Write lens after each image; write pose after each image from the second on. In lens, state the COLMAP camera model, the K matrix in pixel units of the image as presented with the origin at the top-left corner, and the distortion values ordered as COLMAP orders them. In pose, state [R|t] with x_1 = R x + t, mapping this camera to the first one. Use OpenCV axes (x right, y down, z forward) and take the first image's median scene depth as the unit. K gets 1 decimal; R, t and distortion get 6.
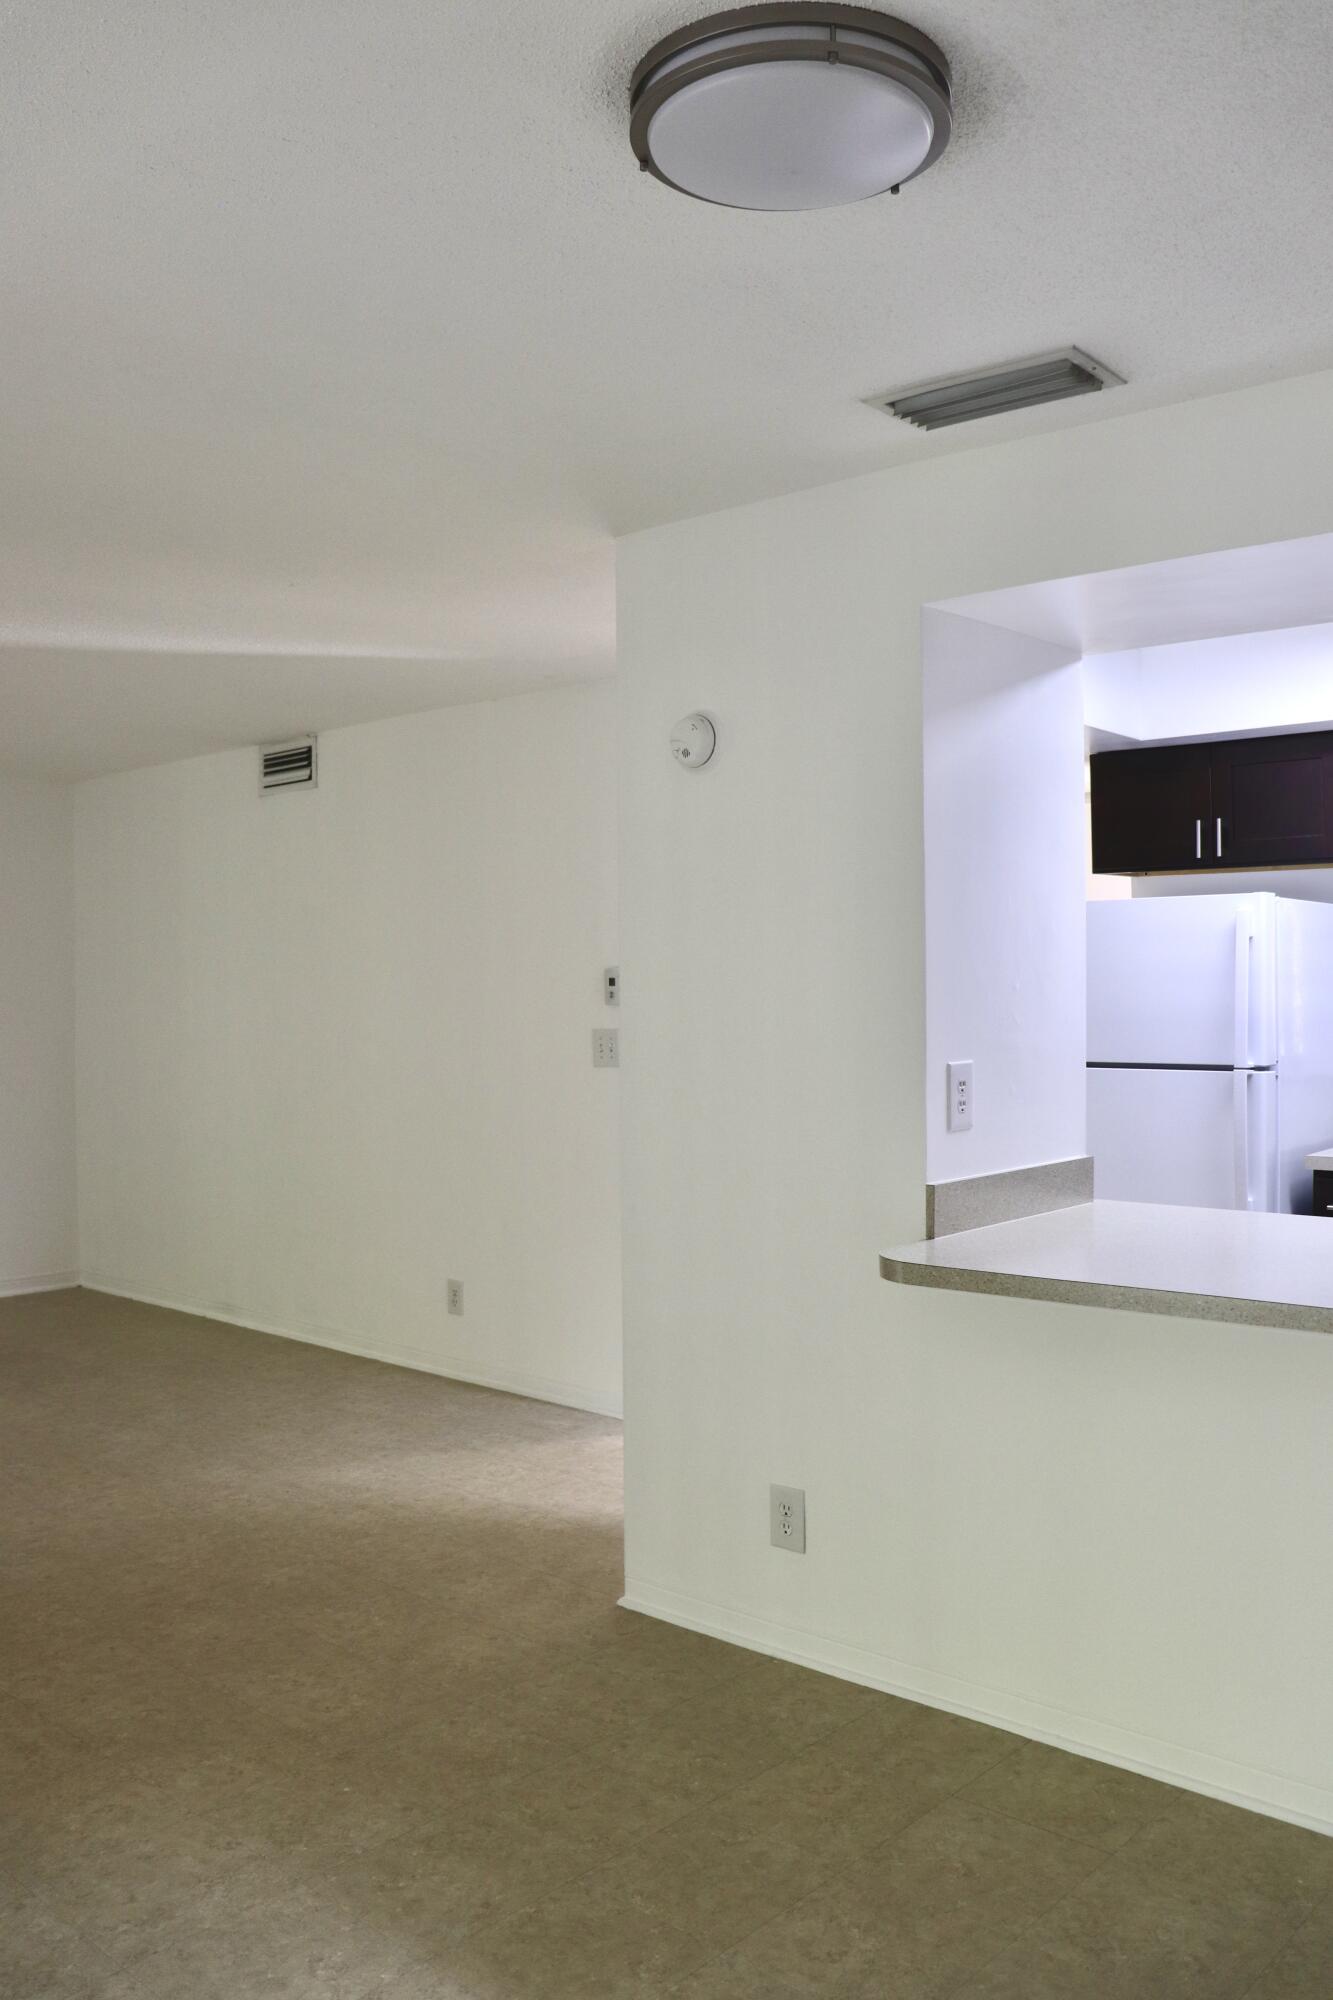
lens RADIAL K [[1654.7, 0, 666.5], [0, 1654.7, 1000.0], [0, 0, 1]] dist [-0.177769, 0.162372]
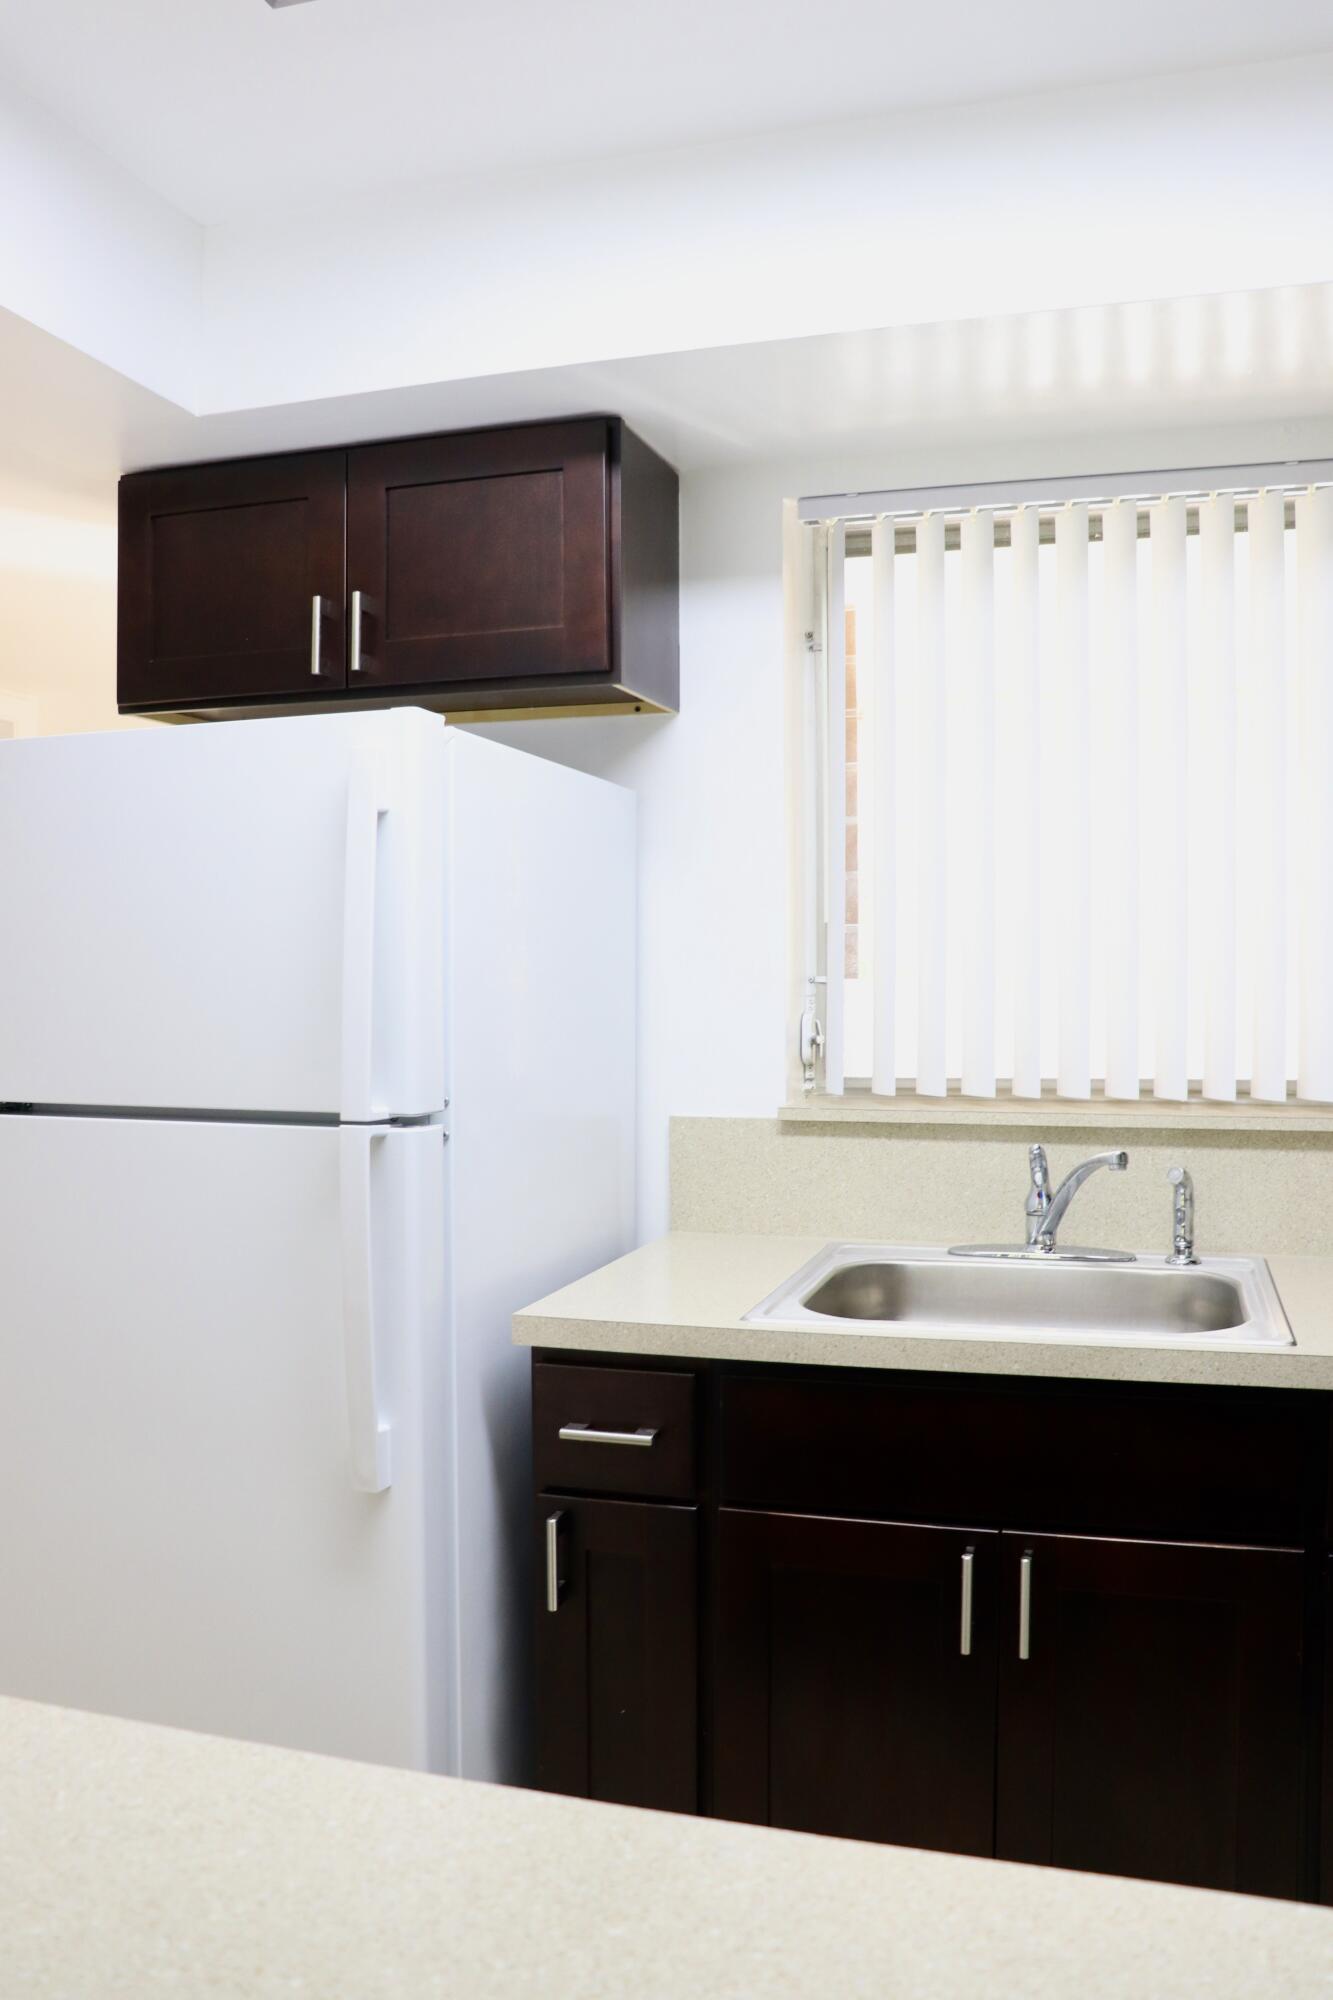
lens RADIAL K [[1654.7, 0, 666.5], [0, 1654.7, 1000.0], [0, 0, 1]] dist [-0.177769, 0.162372]
pose [[0.915036, 0.002584, 0.403363, 0.057983], [-0.002046, 0.999996, -0.001764, 0.002475], [-0.403366, 0.000789, 0.915038, 0.130688]]
